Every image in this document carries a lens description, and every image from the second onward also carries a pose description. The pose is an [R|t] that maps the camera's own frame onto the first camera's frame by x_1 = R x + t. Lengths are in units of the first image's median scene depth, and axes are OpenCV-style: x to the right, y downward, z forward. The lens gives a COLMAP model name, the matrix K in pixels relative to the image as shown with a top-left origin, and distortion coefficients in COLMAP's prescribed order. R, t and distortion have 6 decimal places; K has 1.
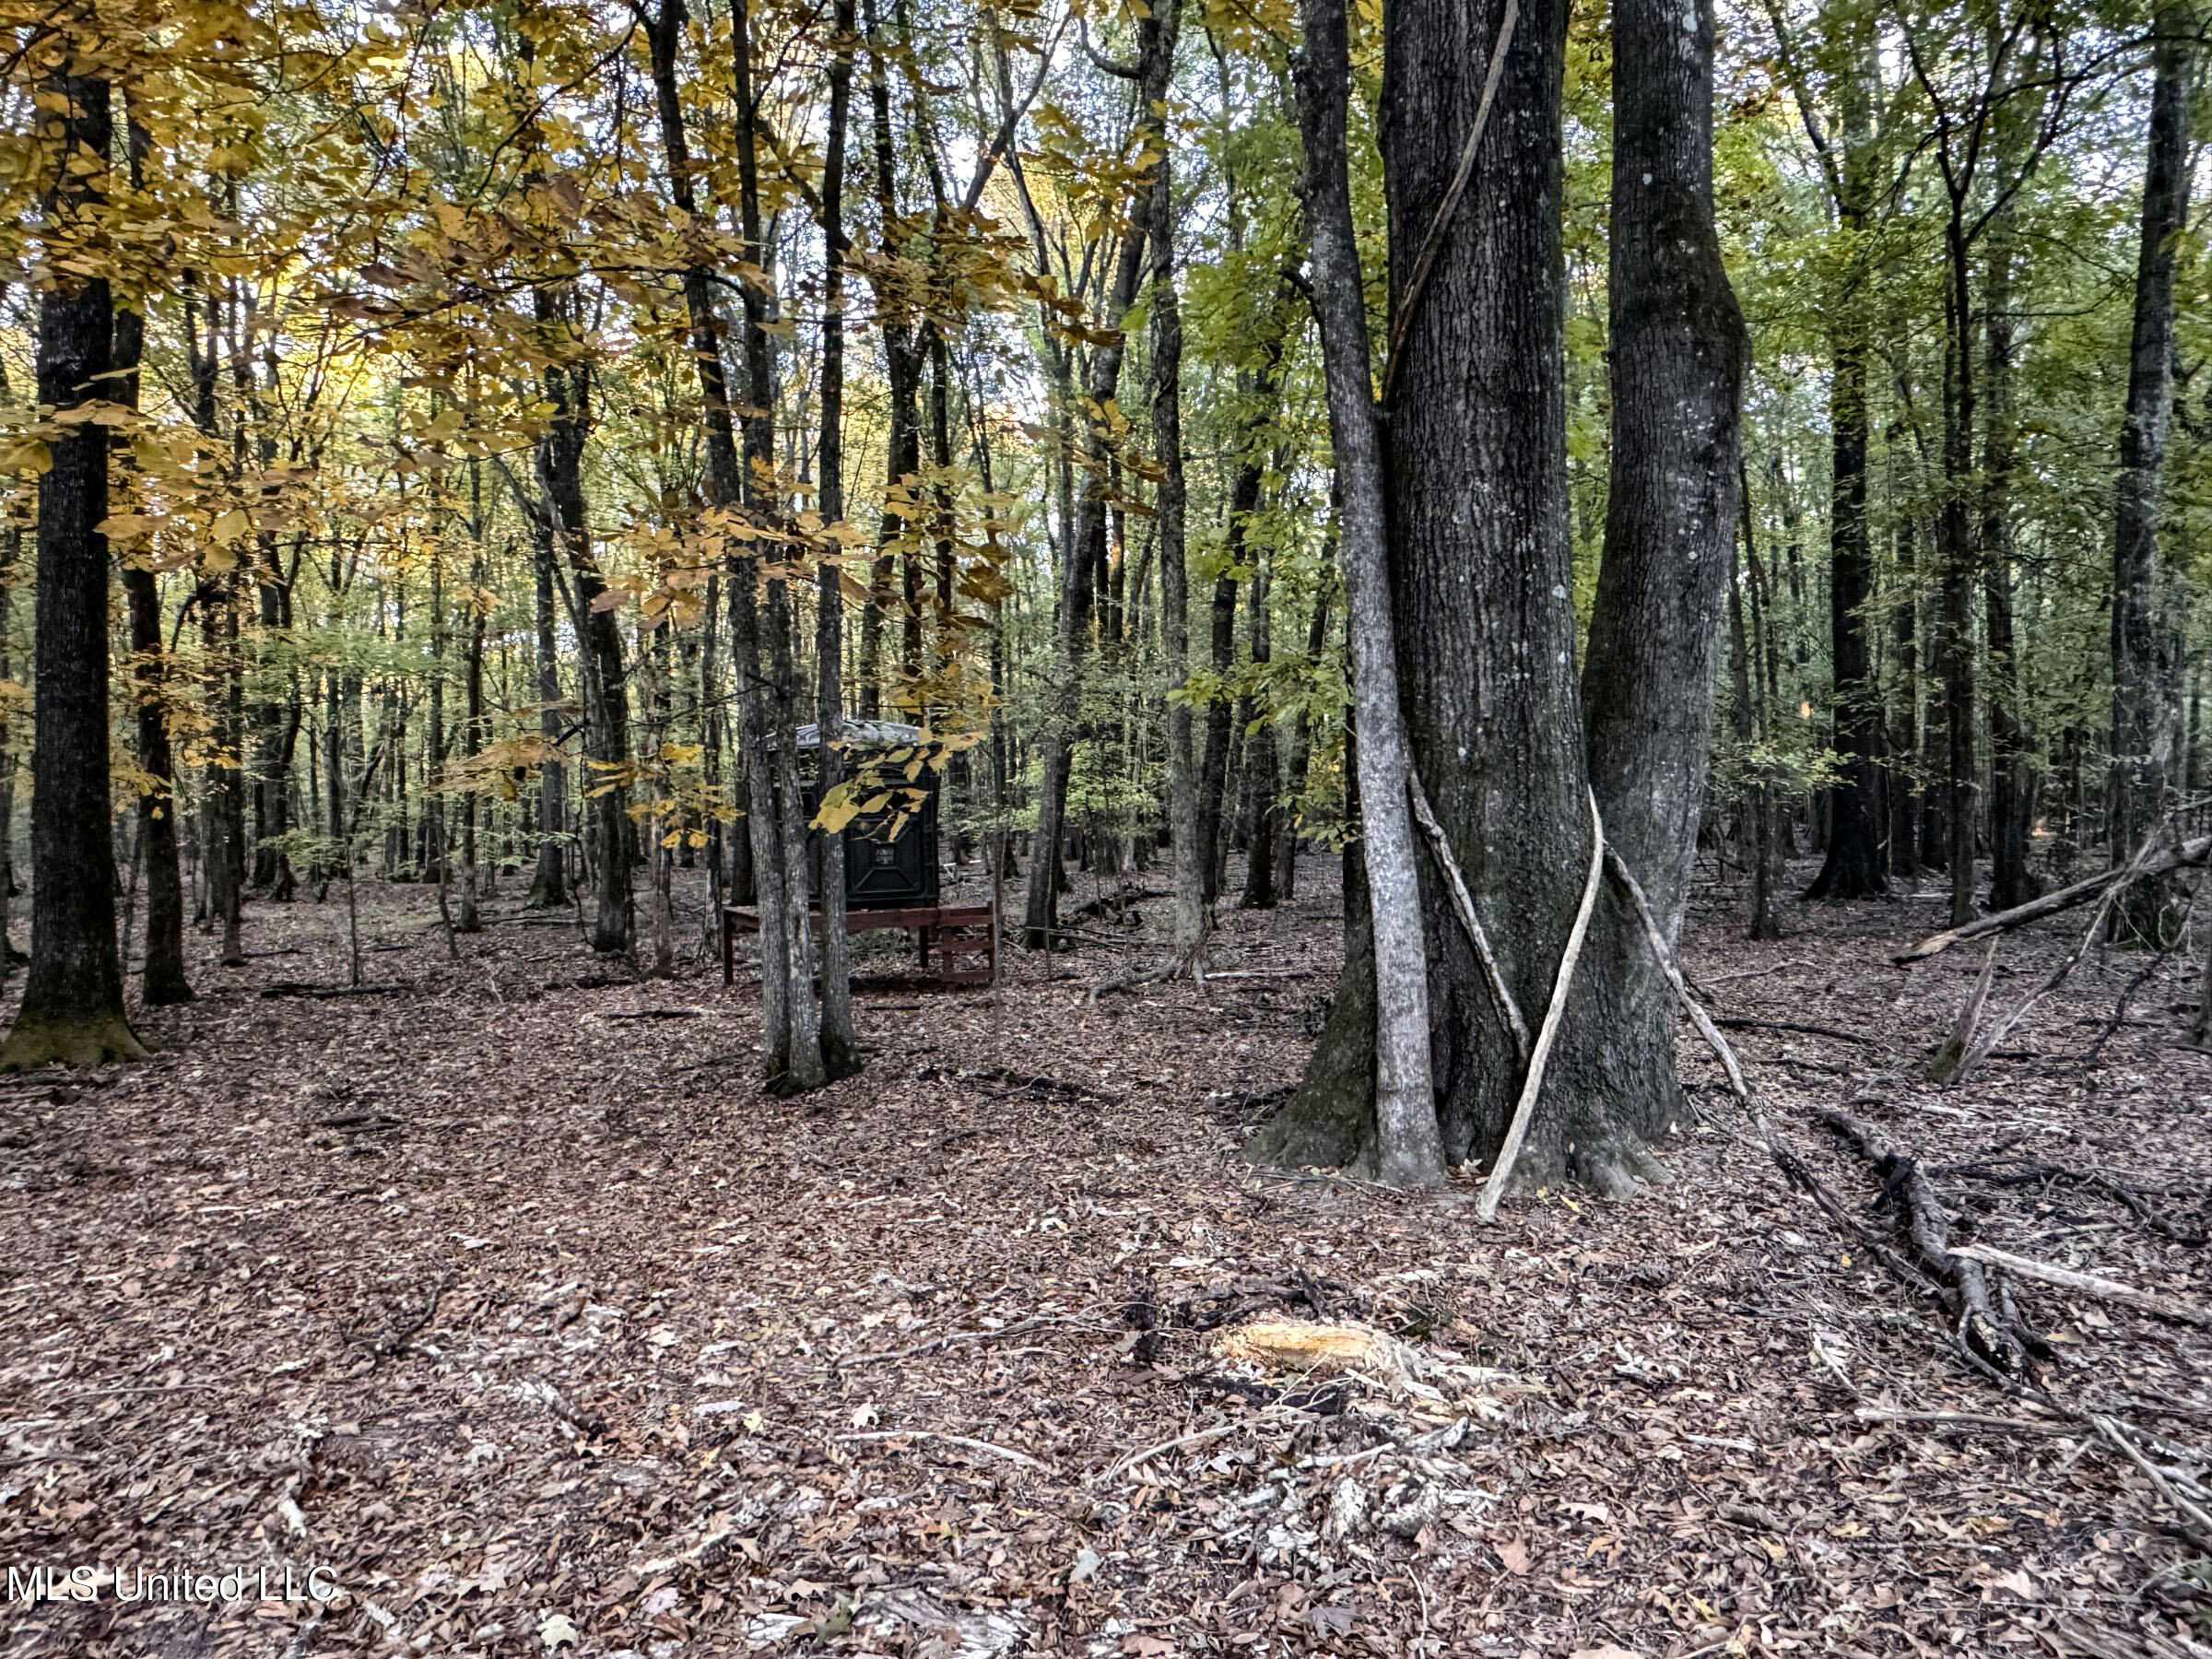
lens RADIAL K [[1434.8, 0, 1099.6], [0, 1434.8, 820.5], [0, 0, 1]] dist [-0.008192, 0.001929]
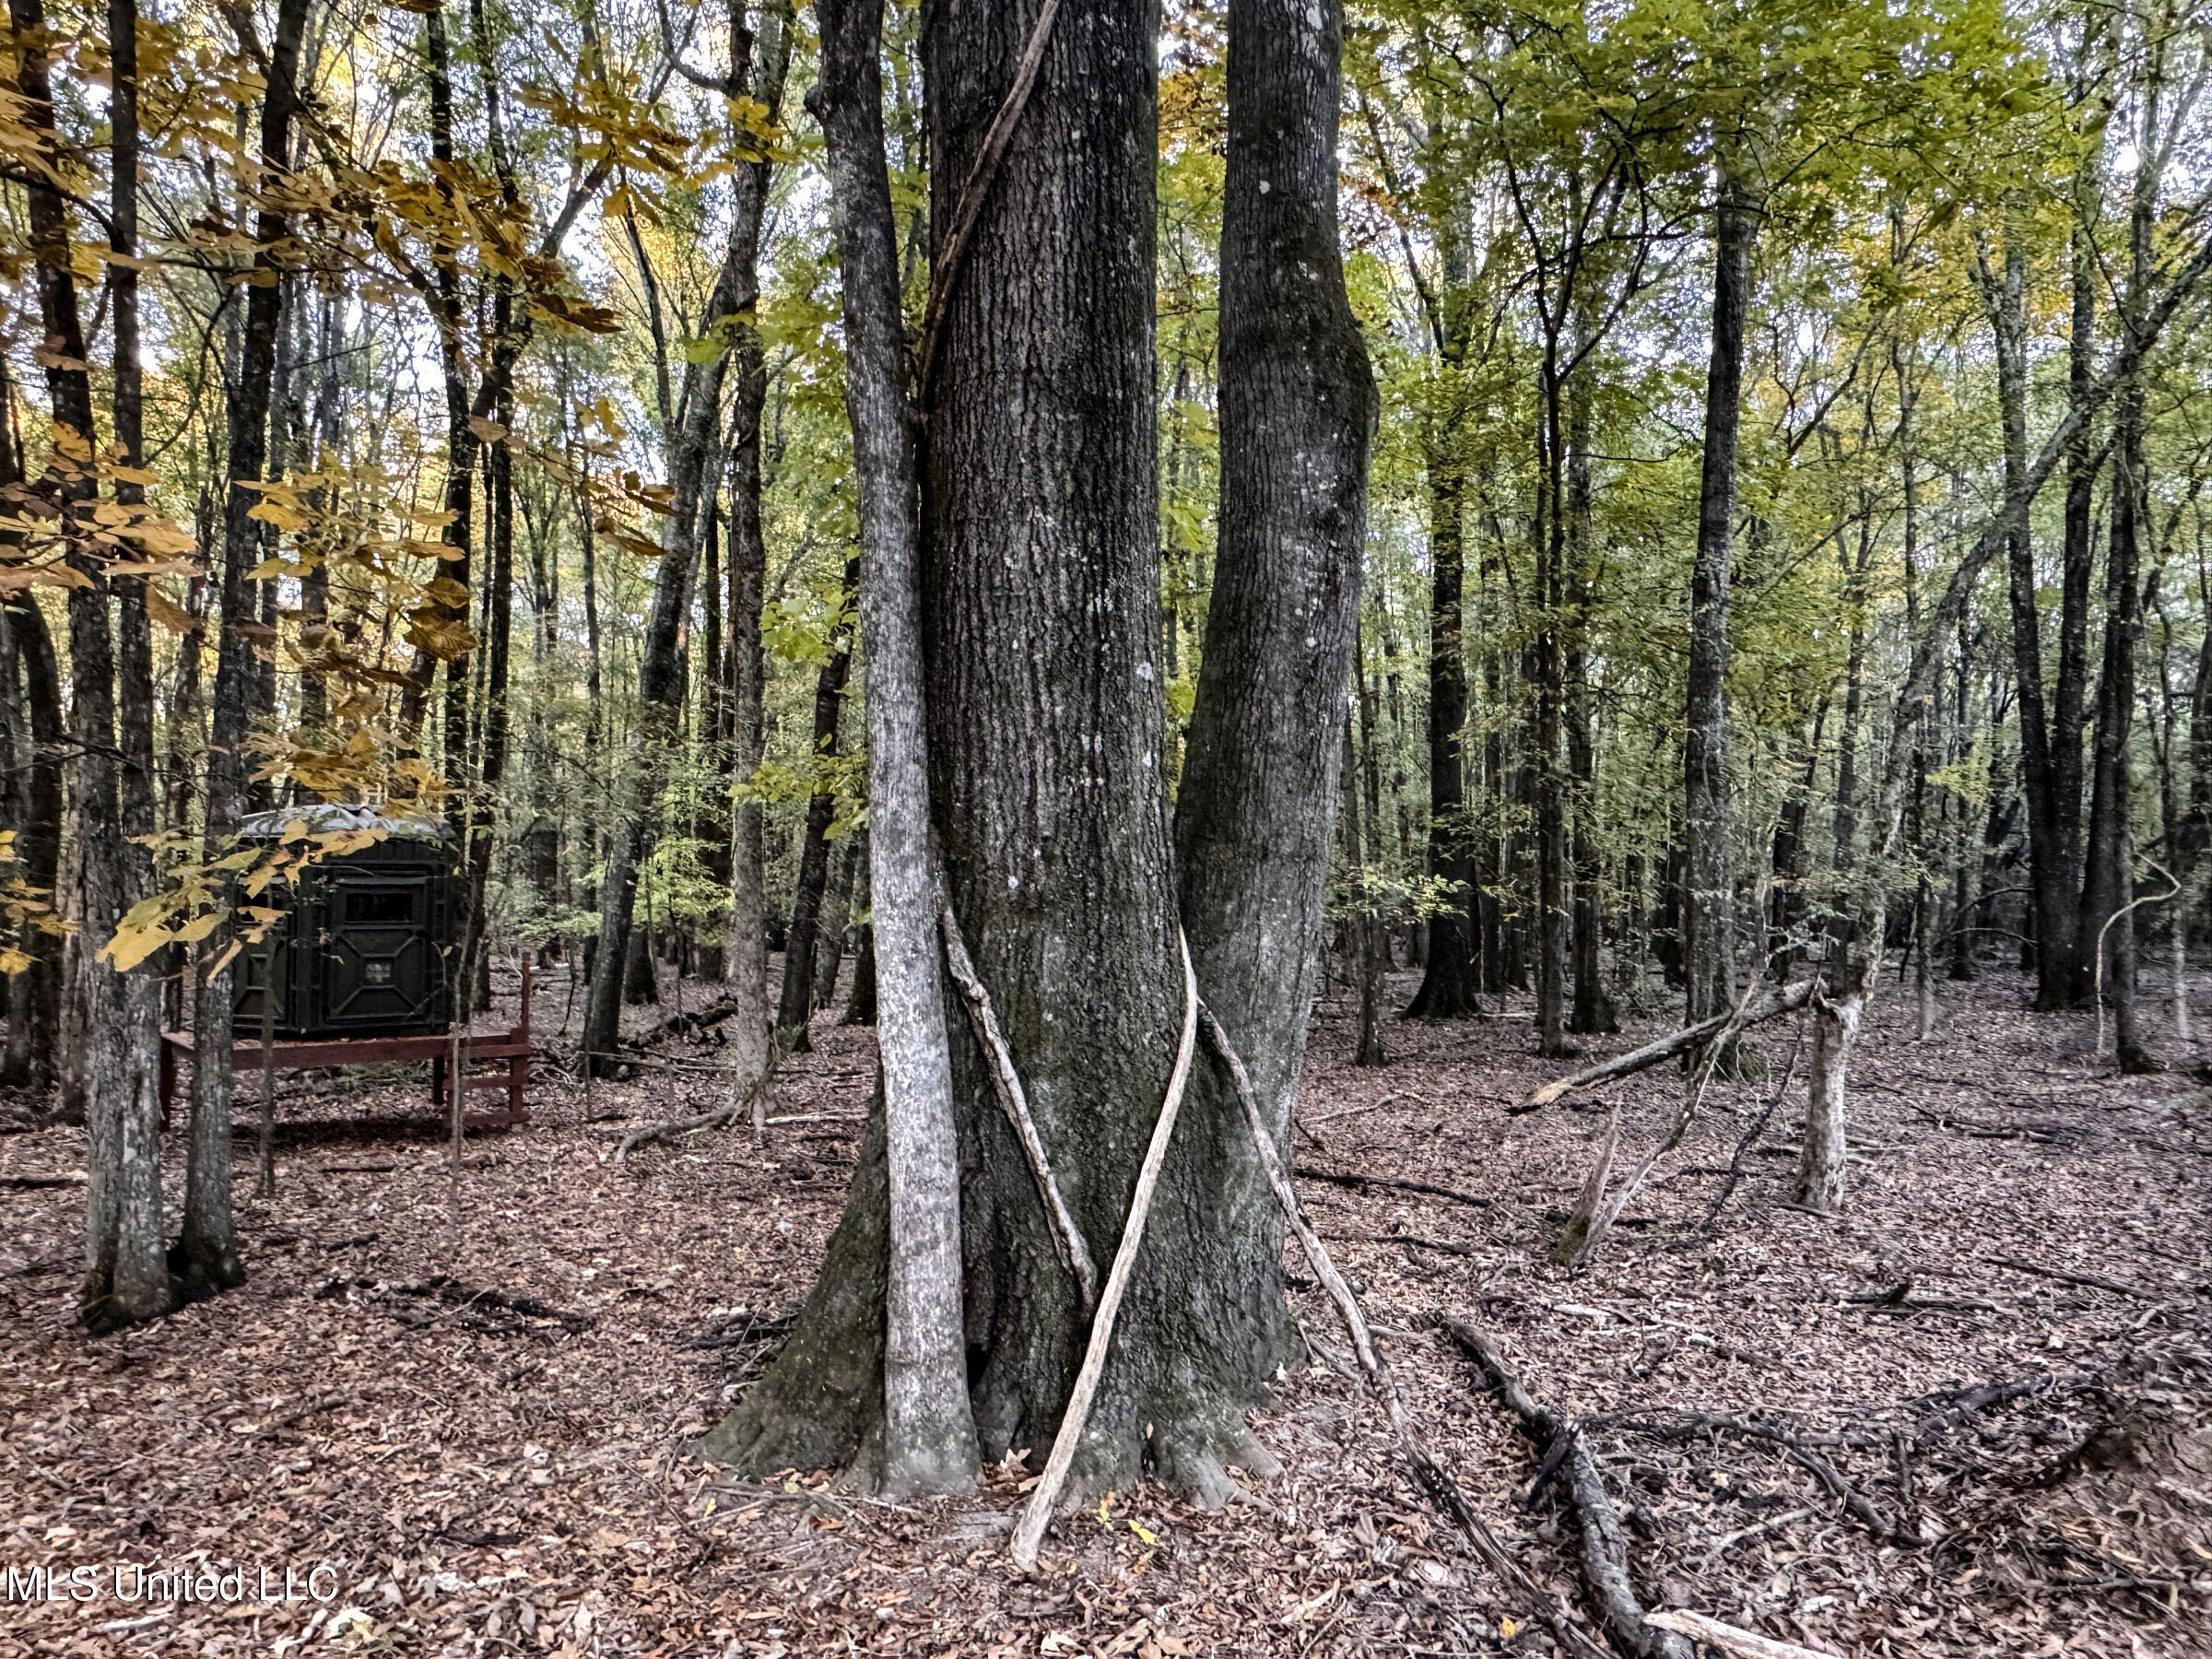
lens RADIAL K [[1486.0, 0, 1108.9], [0, 1486.0, 832.6], [0, 0, 1]] dist [0.000070, -0.010079]
pose [[0.965163, 0.034852, 0.259317, 0.092593], [-0.018554, 0.997710, -0.065036, -0.022237], [-0.260989, 0.057959, 0.963600, 0.233730]]
